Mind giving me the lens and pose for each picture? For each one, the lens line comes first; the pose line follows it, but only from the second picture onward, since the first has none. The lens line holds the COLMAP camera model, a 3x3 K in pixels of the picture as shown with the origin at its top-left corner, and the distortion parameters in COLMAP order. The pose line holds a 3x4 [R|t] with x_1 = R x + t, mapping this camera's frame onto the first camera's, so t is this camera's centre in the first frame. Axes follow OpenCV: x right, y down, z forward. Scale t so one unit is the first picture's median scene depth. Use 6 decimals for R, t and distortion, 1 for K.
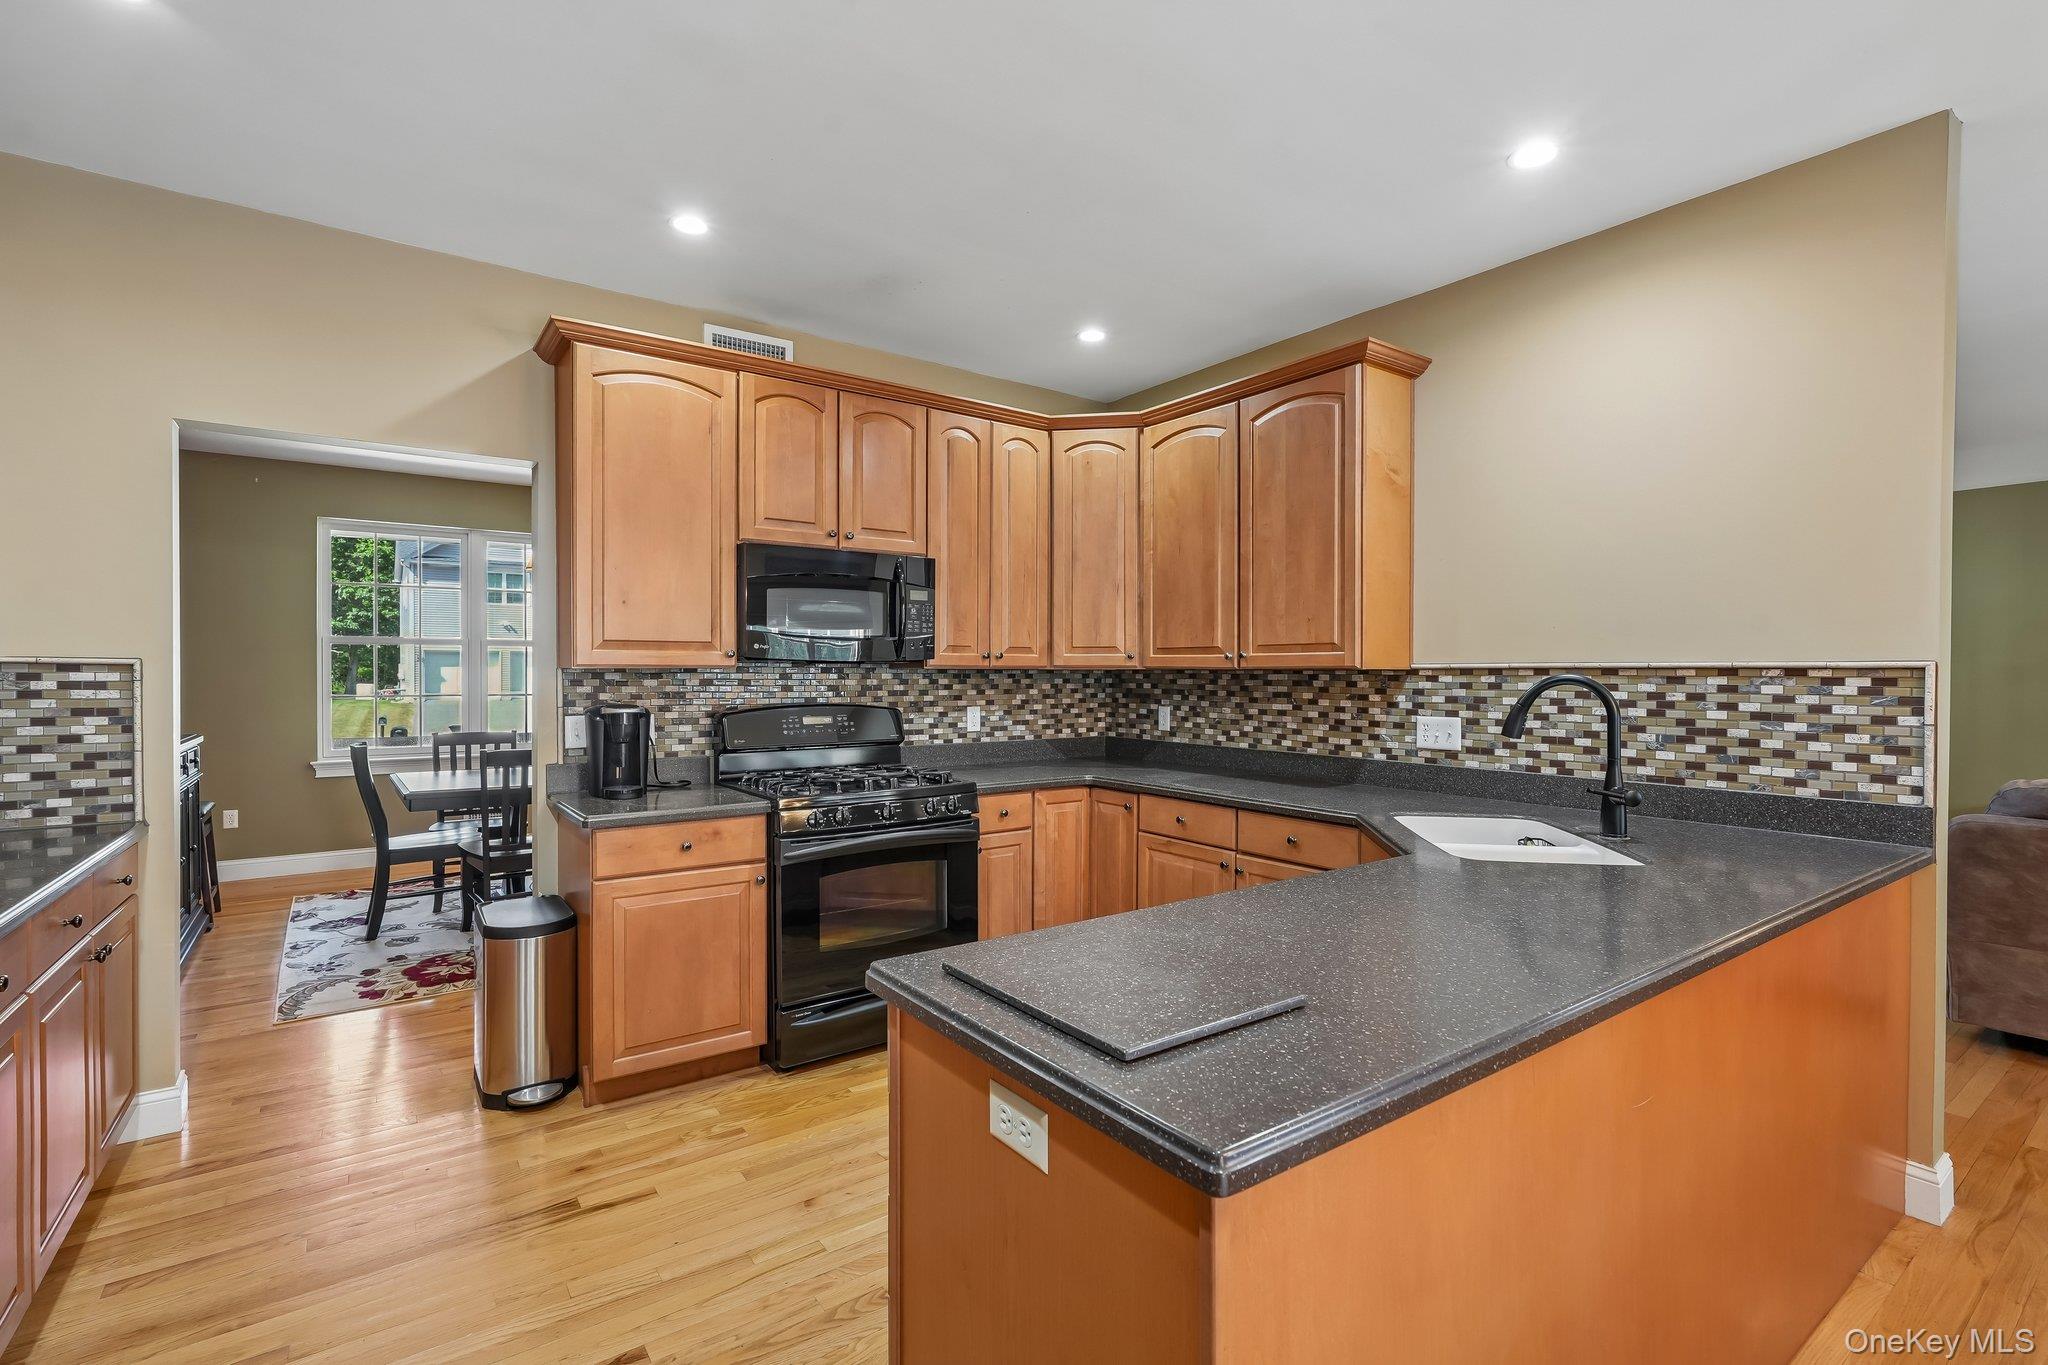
lens RADIAL K [[910.7, 0, 1034.8], [0, 910.7, 673.7], [0, 0, 1]] dist [-0.019889, 0.005160]
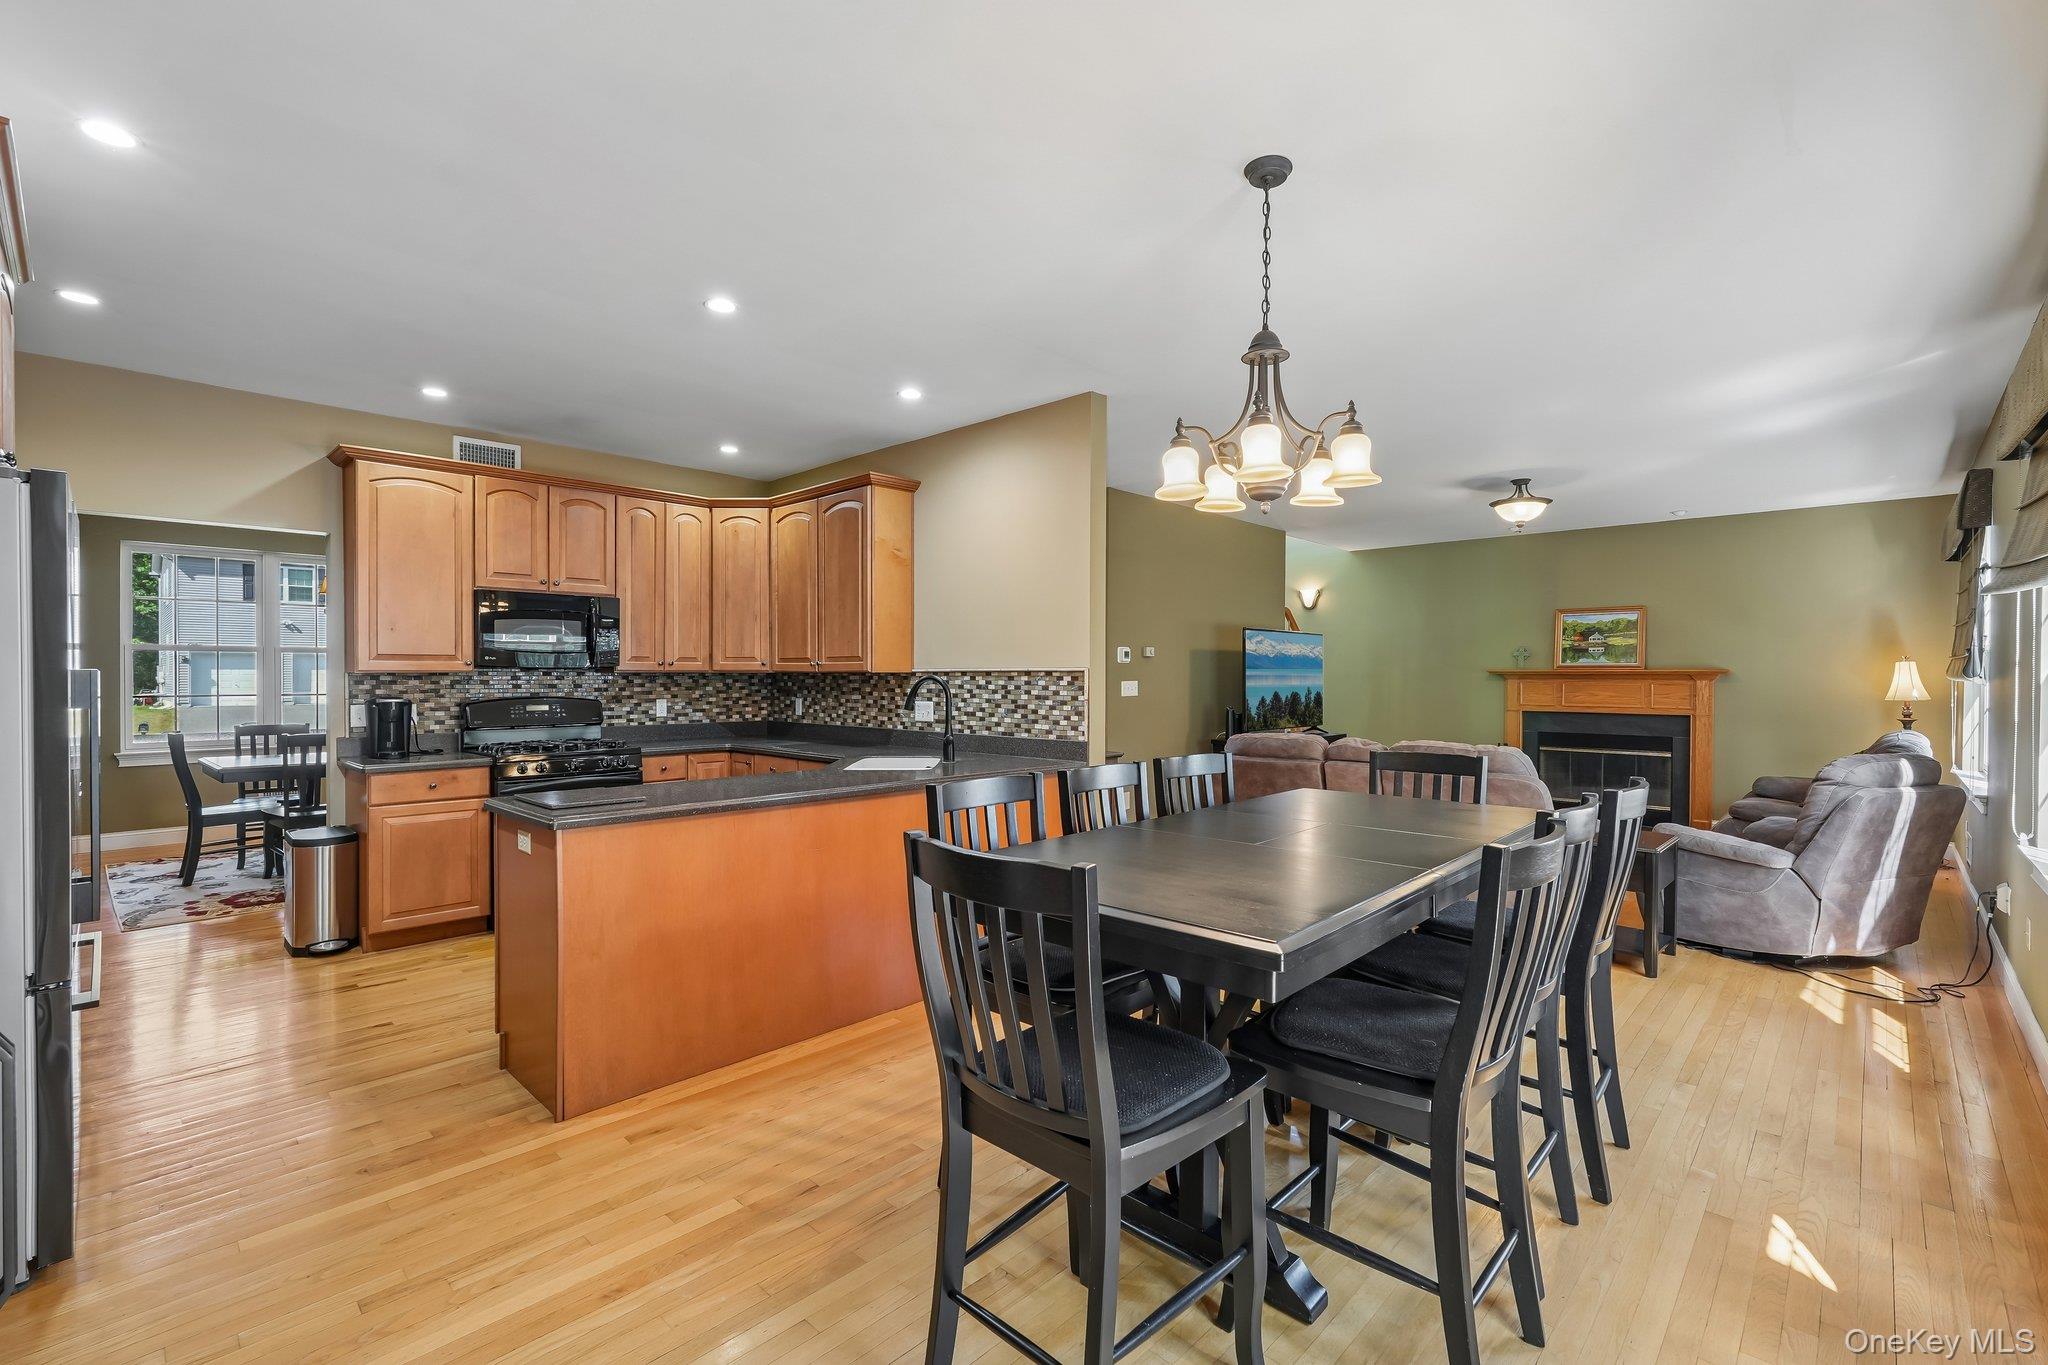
lens RADIAL K [[910.7, 0, 1033.7], [0, 910.7, 672.3], [0, 0, 1]] dist [-0.019889, 0.005160]
pose [[0.987013, -0.001957, 0.160631, 0.352588], [0.002447, 0.999993, -0.002853, -0.000505], [-0.160625, 0.003209, 0.987010, -0.644267]]
